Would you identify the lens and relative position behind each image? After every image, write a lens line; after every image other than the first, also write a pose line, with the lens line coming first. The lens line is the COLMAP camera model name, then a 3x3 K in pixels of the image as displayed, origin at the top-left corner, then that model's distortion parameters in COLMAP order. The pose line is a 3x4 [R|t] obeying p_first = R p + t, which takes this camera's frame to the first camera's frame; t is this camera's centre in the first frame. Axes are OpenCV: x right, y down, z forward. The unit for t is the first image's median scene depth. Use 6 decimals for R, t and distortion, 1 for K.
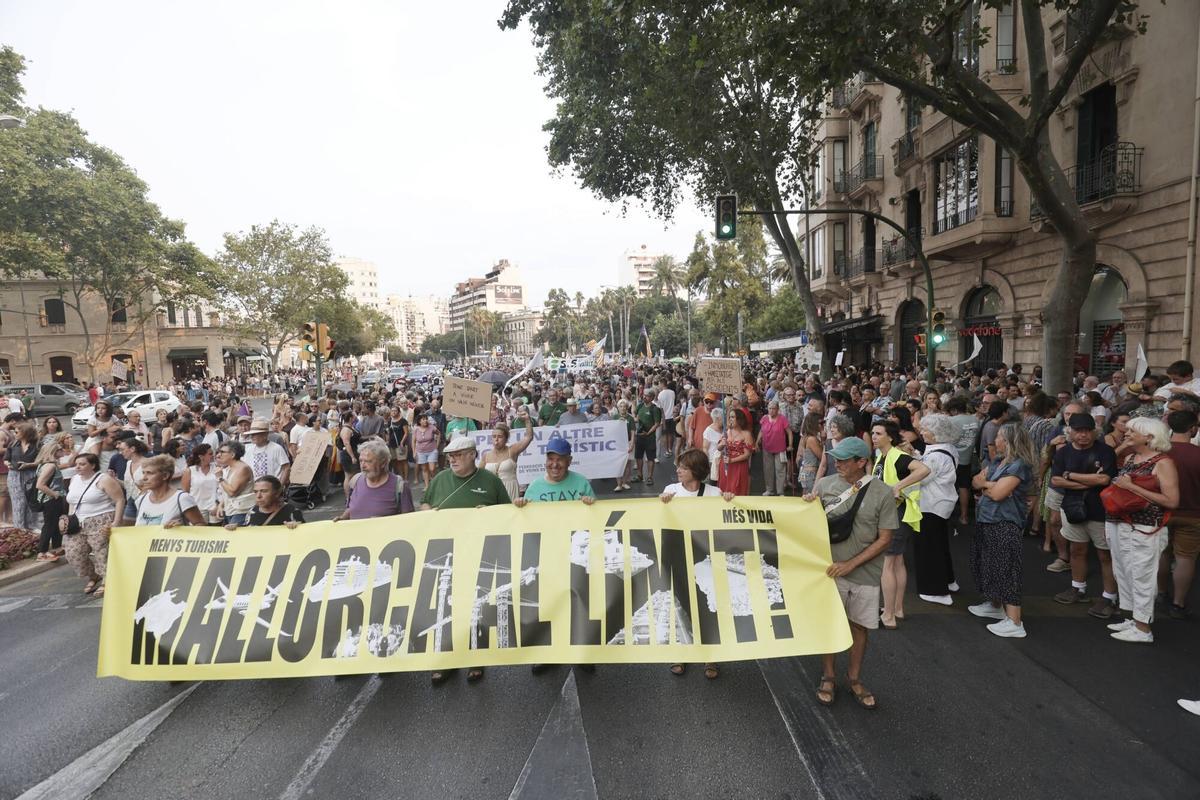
lens RADIAL K [[544.0, 0, 601.9], [0, 544.0, 406.9], [0, 0, 1]] dist [-0.049321, 0.011456]
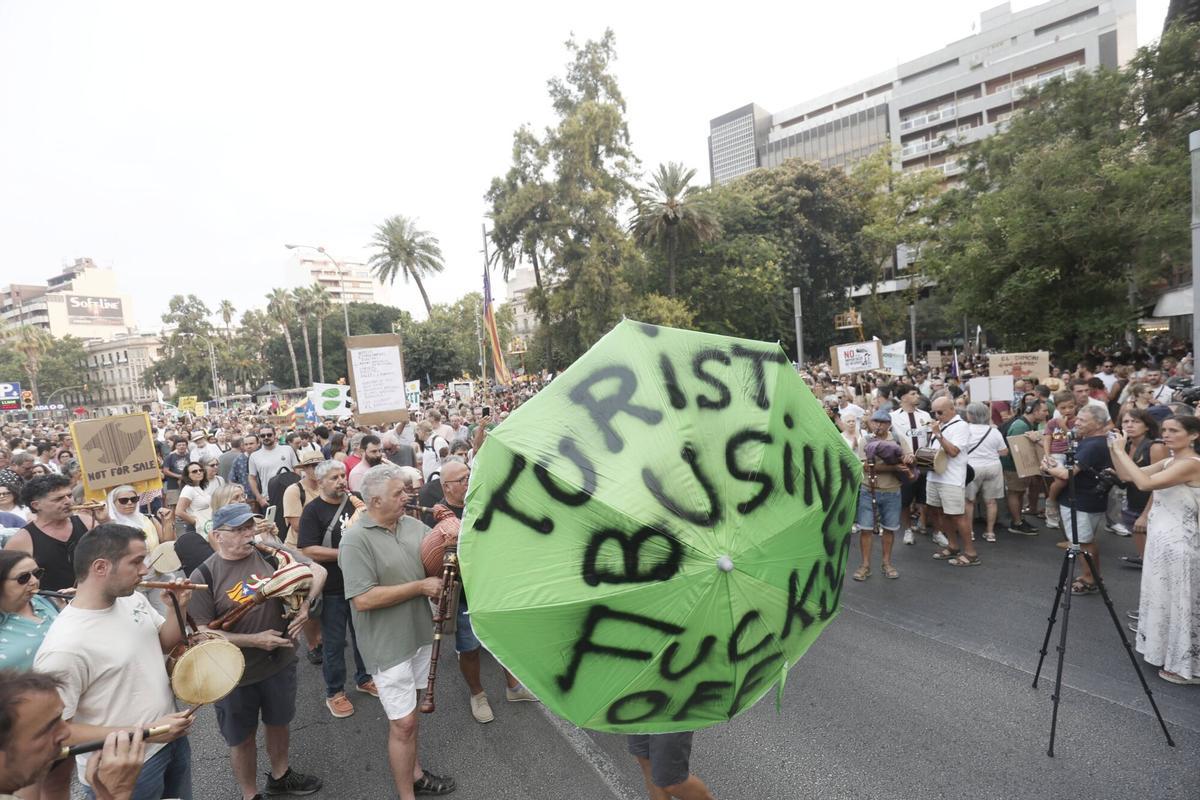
lens RADIAL K [[544.0, 0, 601.9], [0, 544.0, 406.9], [0, 0, 1]] dist [-0.049321, 0.011456]
pose [[0.839857, -0.074575, 0.537660, -0.012595], [0.105602, 0.994040, -0.027080, -0.016053], [-0.532436, 0.079521, 0.842727, 0.188146]]
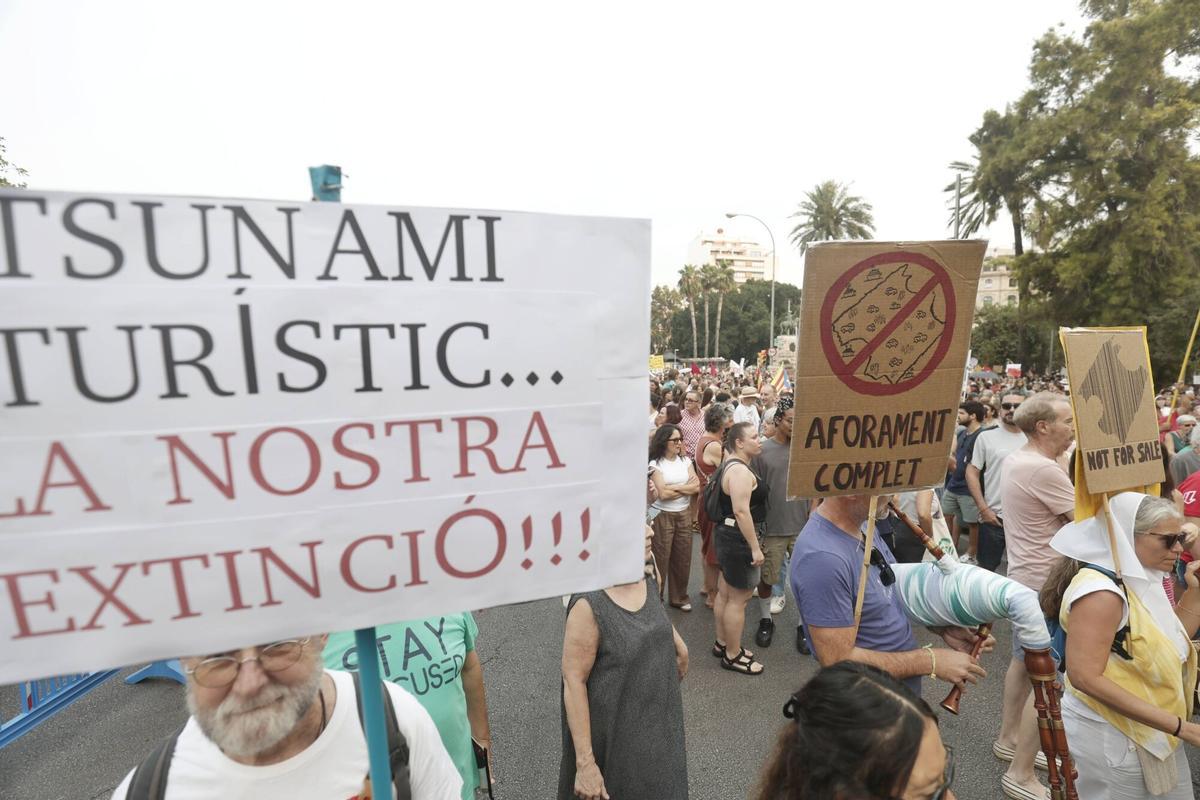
lens RADIAL K [[544.0, 0, 601.9], [0, 544.0, 406.9], [0, 0, 1]] dist [-0.049321, 0.011456]
pose [[0.996081, 0.048575, -0.073915, -0.027405], [-0.049803, 0.998648, -0.014867, -0.016008], [0.073093, 0.018490, 0.997154, 0.208202]]
